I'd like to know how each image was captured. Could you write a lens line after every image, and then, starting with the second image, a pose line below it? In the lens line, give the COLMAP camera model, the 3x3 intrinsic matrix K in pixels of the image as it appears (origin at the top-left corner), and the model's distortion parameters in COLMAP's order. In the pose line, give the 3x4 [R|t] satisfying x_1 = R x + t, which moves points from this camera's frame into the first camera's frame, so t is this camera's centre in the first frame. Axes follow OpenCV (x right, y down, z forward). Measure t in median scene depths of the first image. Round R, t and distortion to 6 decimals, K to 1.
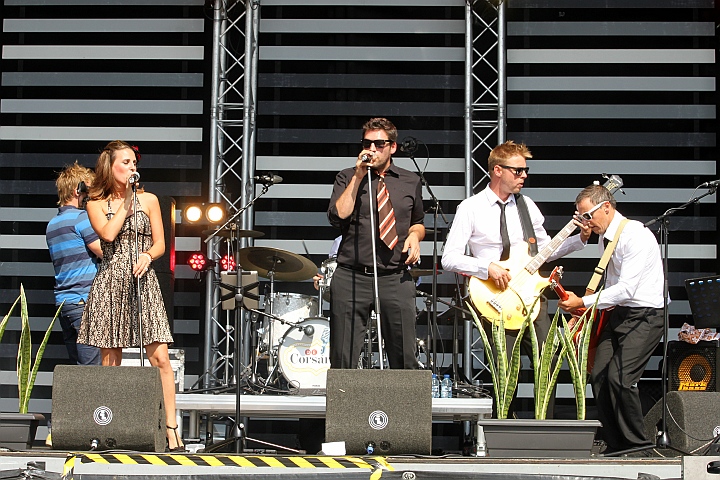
lens RADIAL K [[2524.2, 0, 360.0], [0, 2524.2, 240.0], [0, 0, 1]] dist [-0.360355, -1.675123]
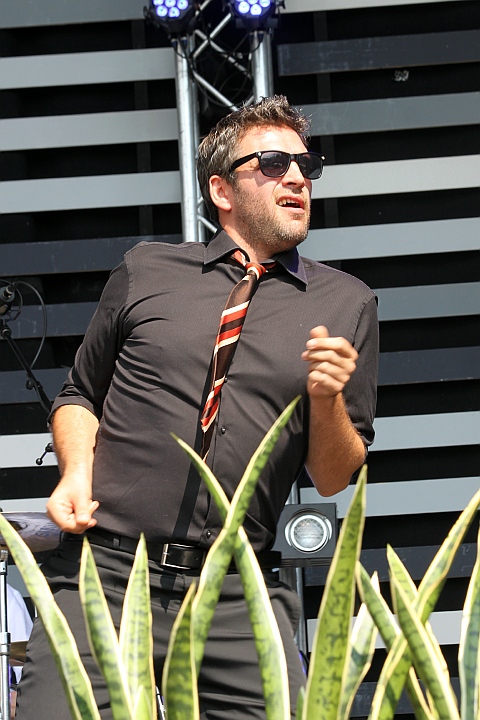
lens RADIAL K [[3340.2, 0, 240.0], [0, 3340.2, 360.0], [0, 0, 1]] dist [-0.115908, -2.501359]
pose [[0.997832, -0.064234, 0.014314, 0.042523], [0.065629, 0.987372, -0.144182, 0.038489], [-0.004872, 0.144809, 0.989448, 0.463179]]
